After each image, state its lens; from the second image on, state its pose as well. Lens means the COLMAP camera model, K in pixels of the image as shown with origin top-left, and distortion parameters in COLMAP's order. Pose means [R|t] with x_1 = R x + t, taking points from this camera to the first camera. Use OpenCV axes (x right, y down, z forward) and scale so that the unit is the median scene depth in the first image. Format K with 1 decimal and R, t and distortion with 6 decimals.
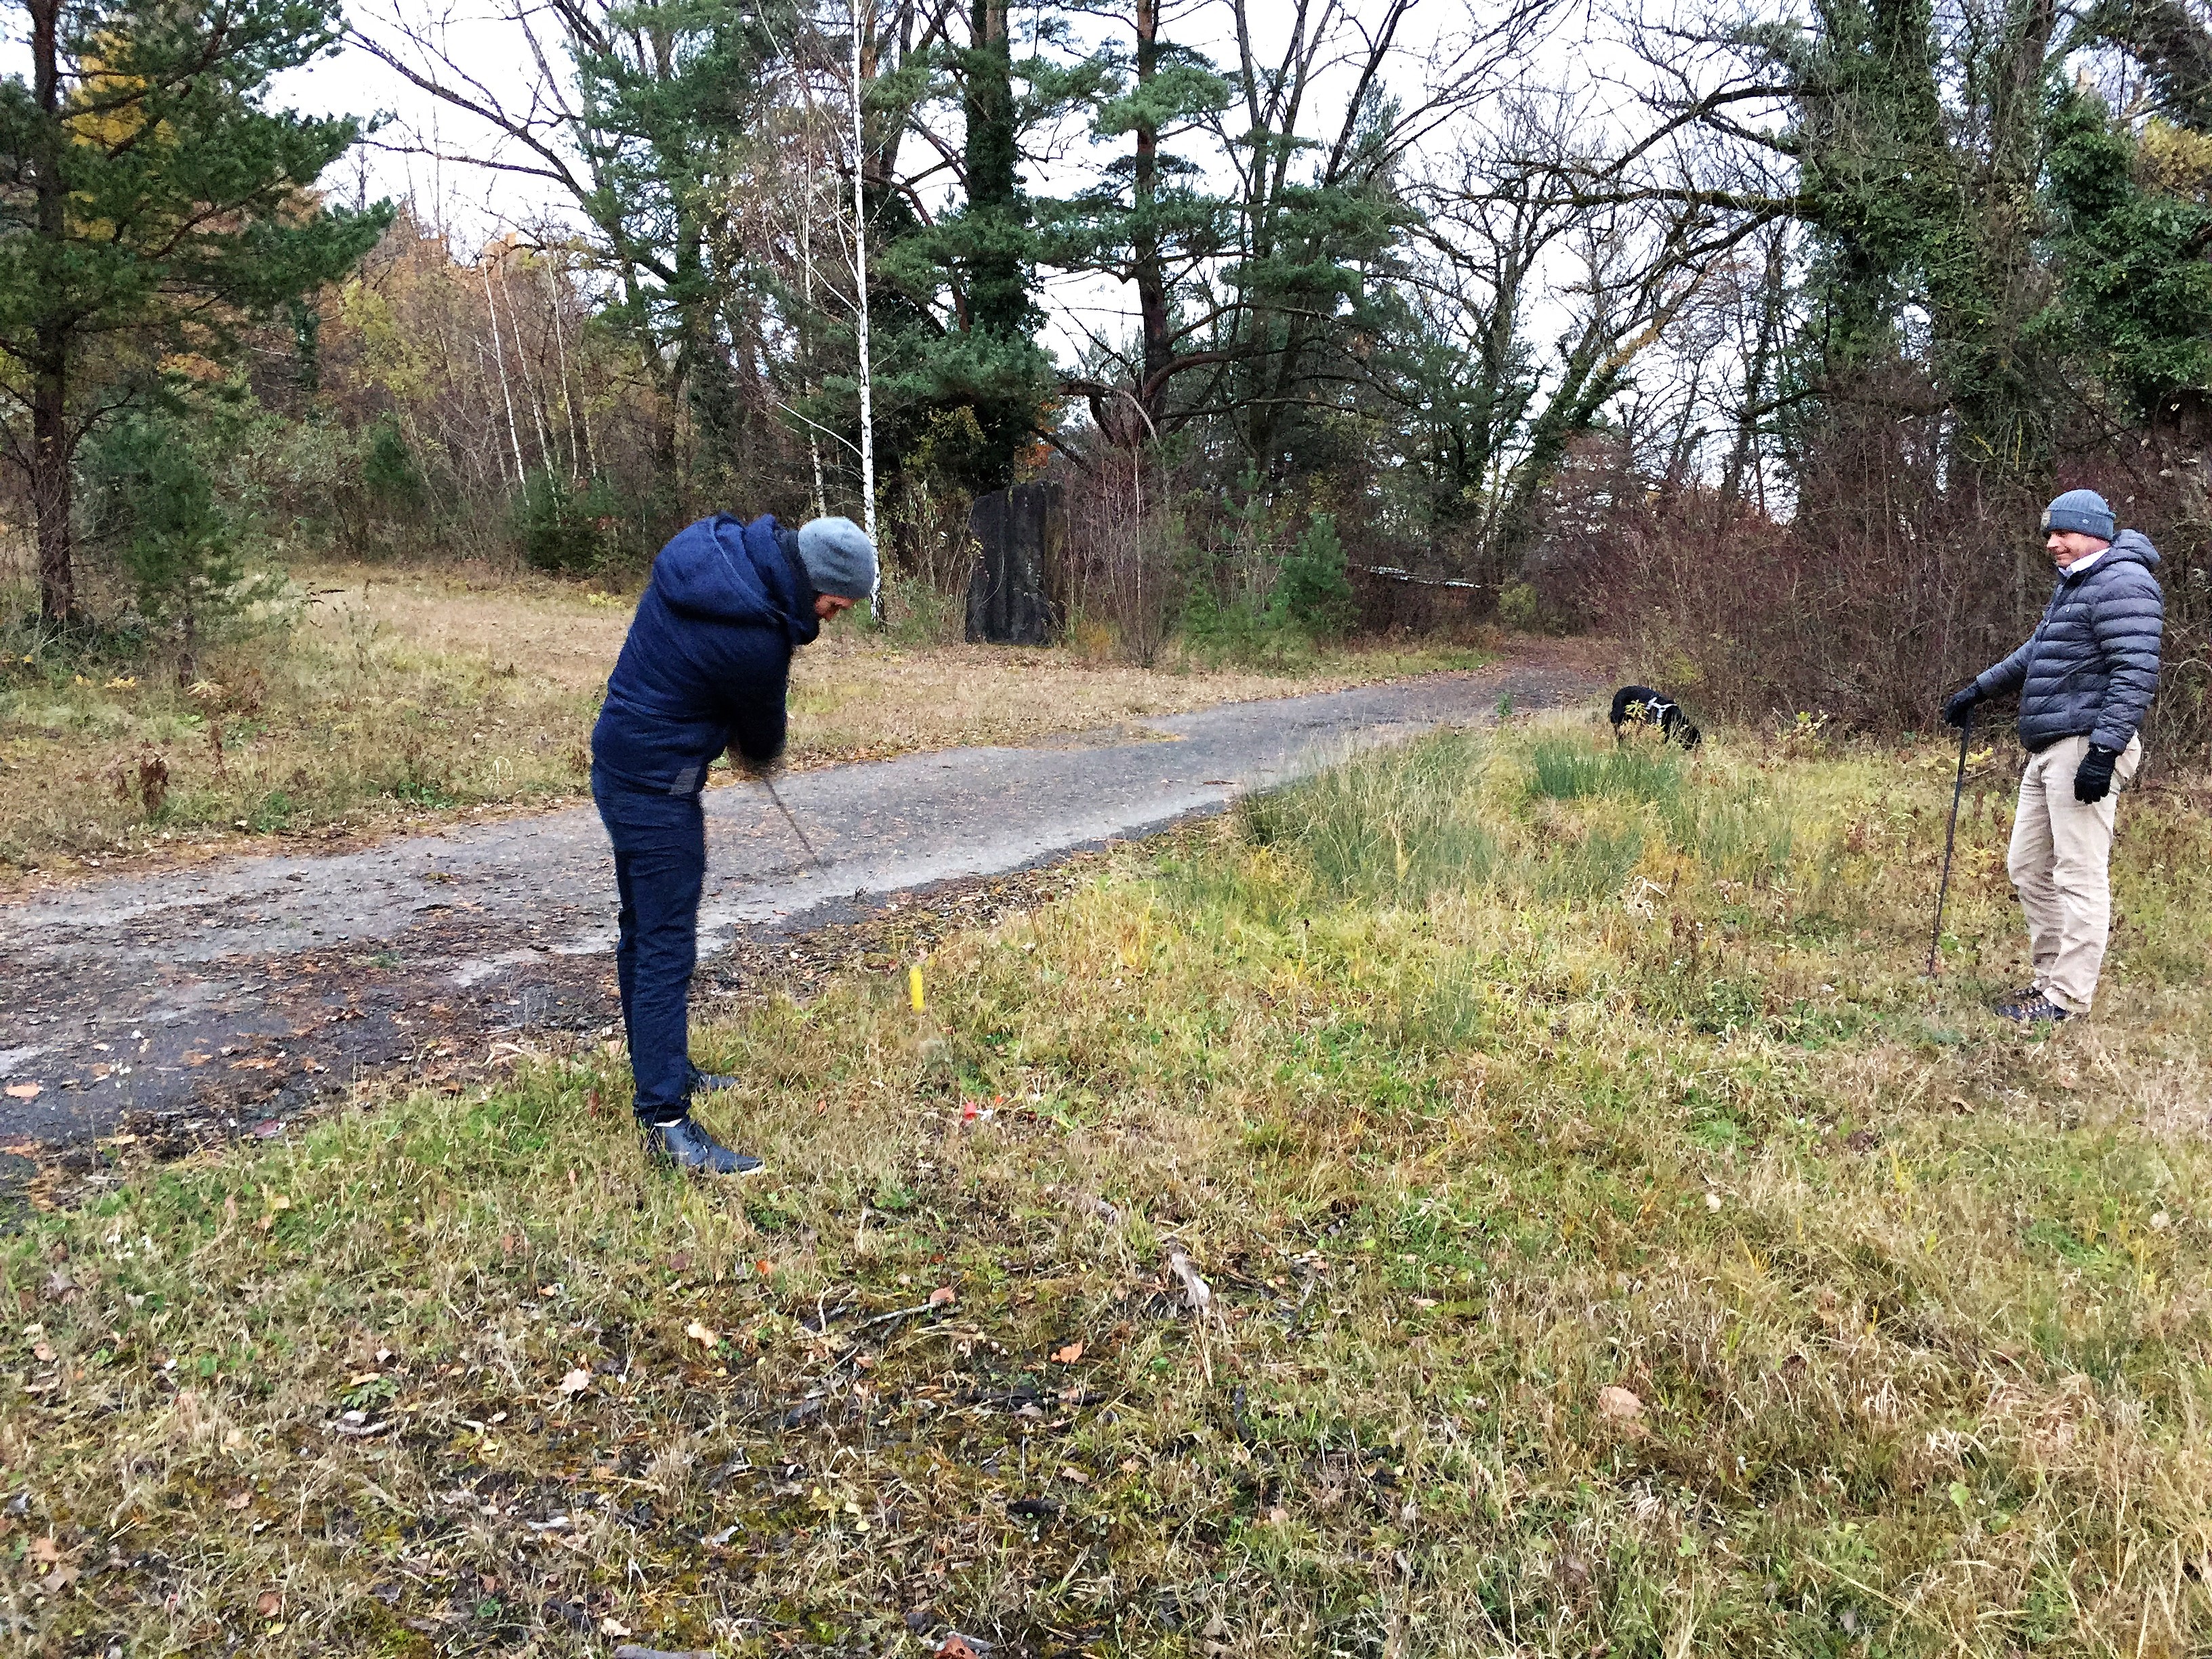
lens RADIAL K [[1898.2, 0, 1206.5], [0, 1898.2, 818.0], [0, 0, 1]] dist [0.064294, -0.111859]
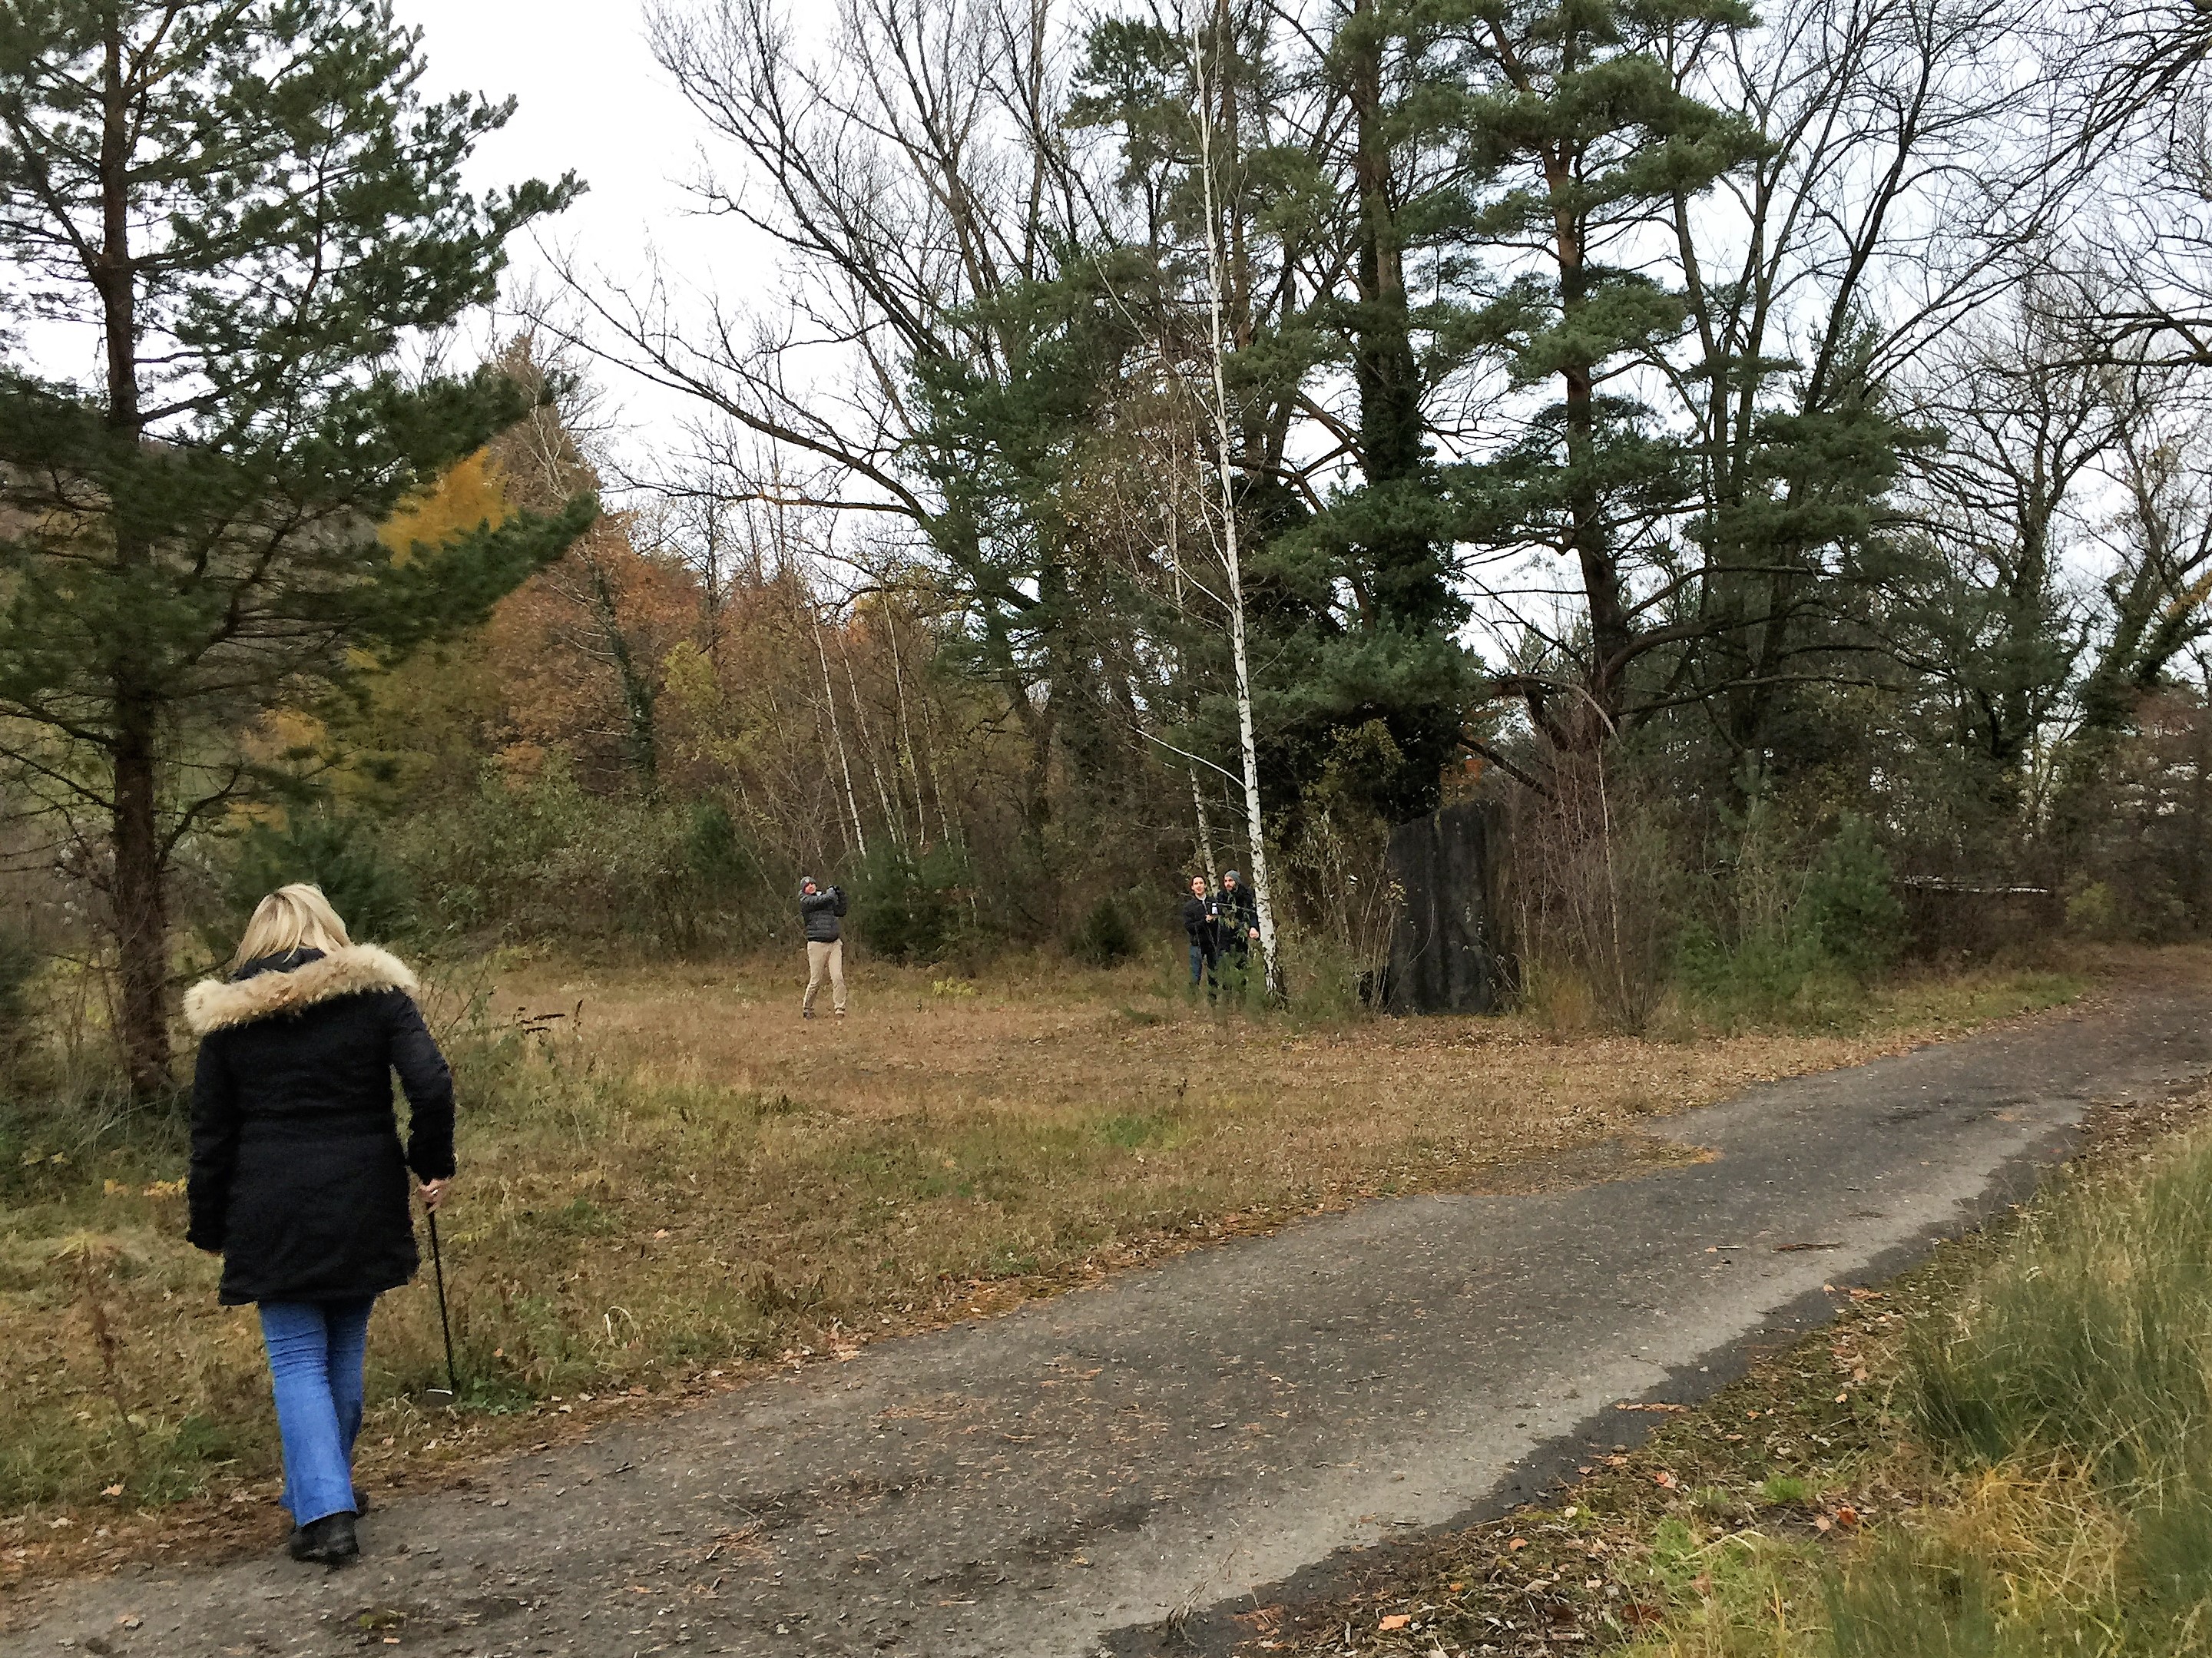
lens RADIAL K [[1901.7, 0, 1209.7], [0, 1901.7, 820.1], [0, 0, 1]] dist [0.063274, -0.112448]
pose [[0.972560, -0.078747, -0.218922, -0.024847], [0.039920, 0.983504, -0.176424, -0.039331], [0.229203, 0.162844, 0.959660, 0.248016]]
